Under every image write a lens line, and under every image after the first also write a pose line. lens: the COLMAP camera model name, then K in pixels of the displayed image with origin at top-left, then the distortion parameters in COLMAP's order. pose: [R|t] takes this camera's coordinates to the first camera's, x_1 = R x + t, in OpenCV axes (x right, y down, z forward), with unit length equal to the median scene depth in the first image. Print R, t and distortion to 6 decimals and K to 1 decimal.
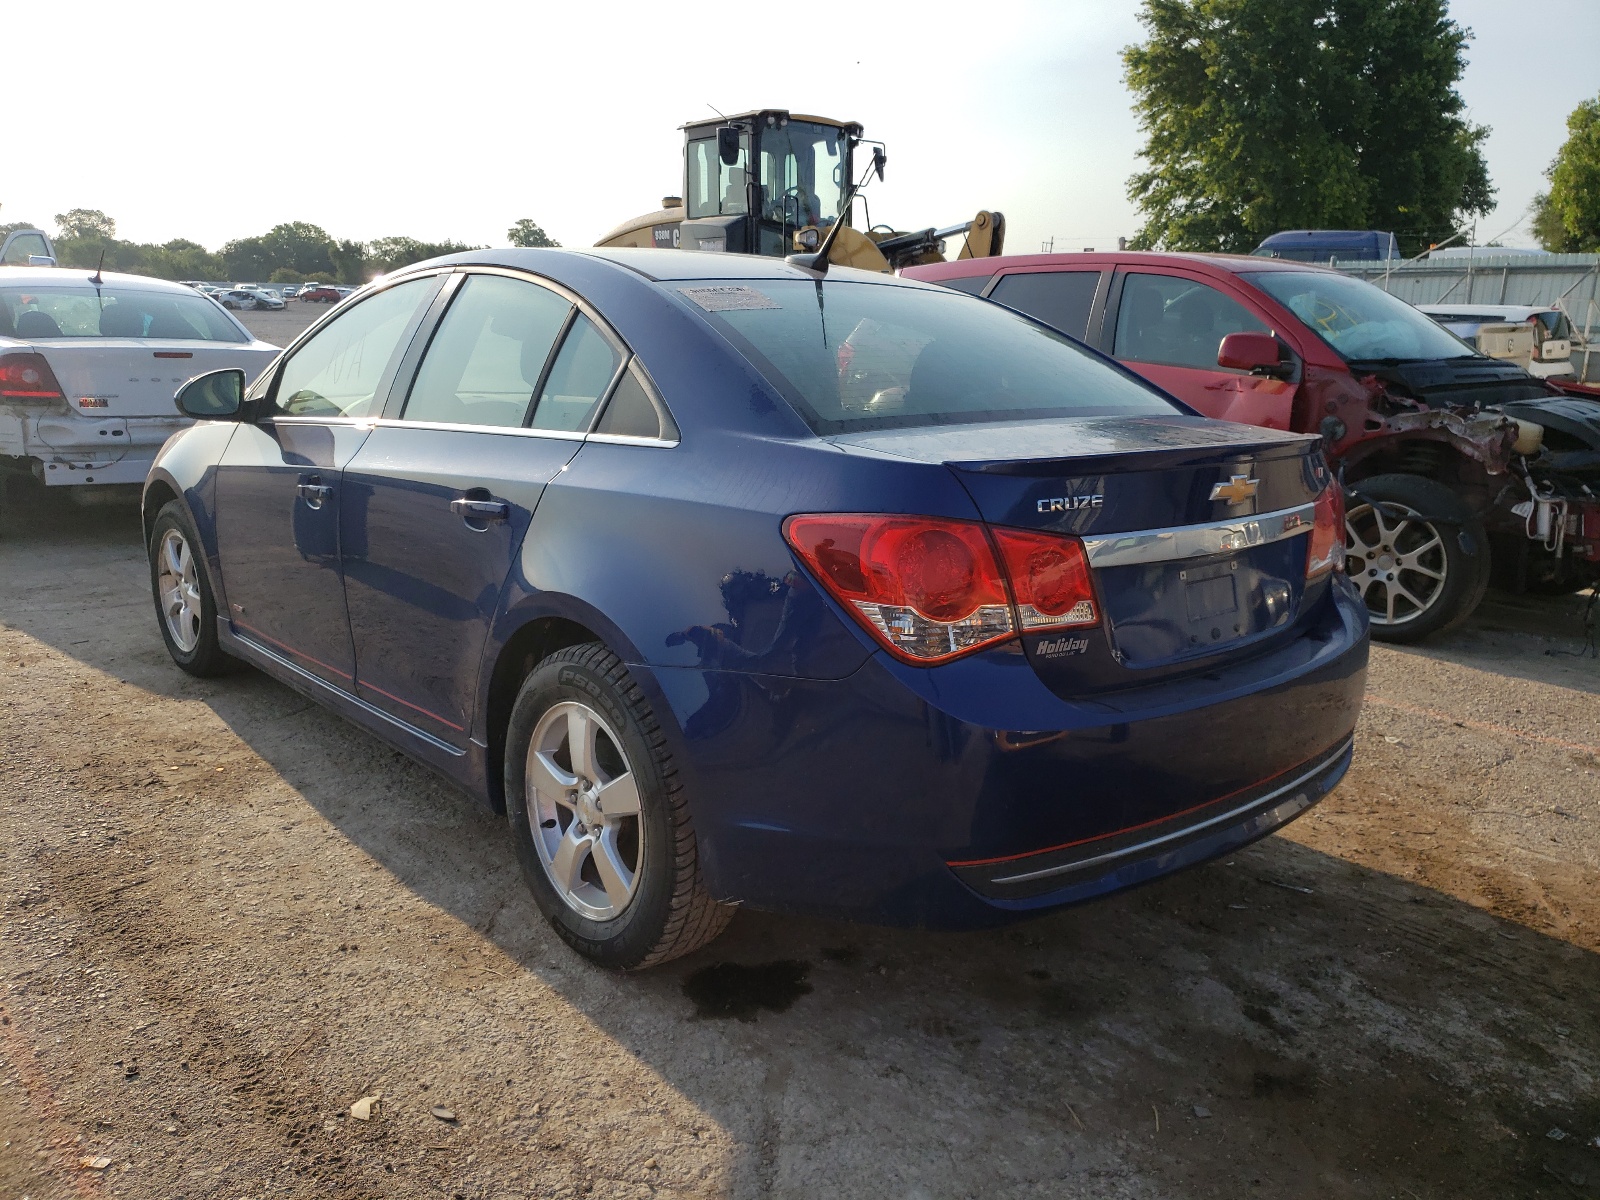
lens RADIAL K [[1214.0, 0, 814.7], [0, 1214.0, 597.7], [0, 0, 1]] dist [0.005376, 0.001399]
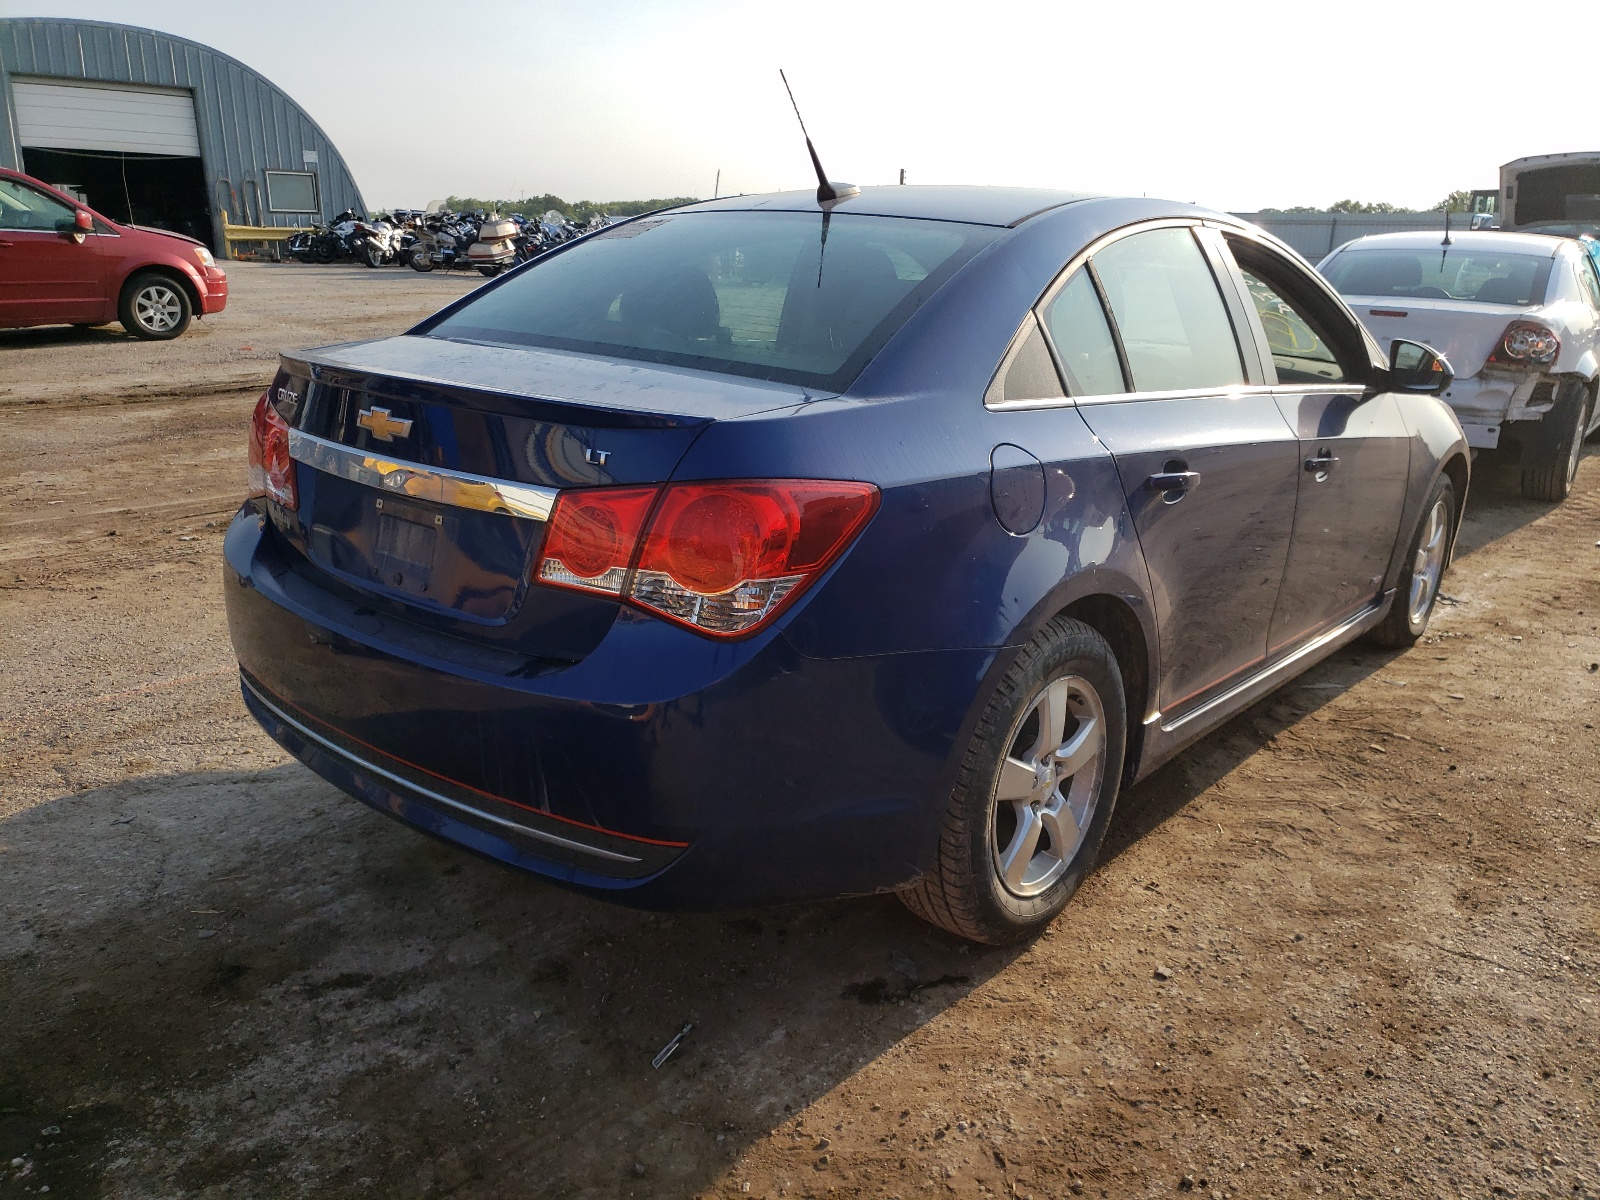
lens RADIAL K [[1214.0, 0, 814.7], [0, 1214.0, 597.7], [0, 0, 1]] dist [0.005376, 0.001399]
pose [[0.185275, 0.261920, -0.947138, 1.216729], [-0.243692, 0.945965, 0.213925, -0.223900], [0.951991, 0.191175, 0.239092, 1.032027]]
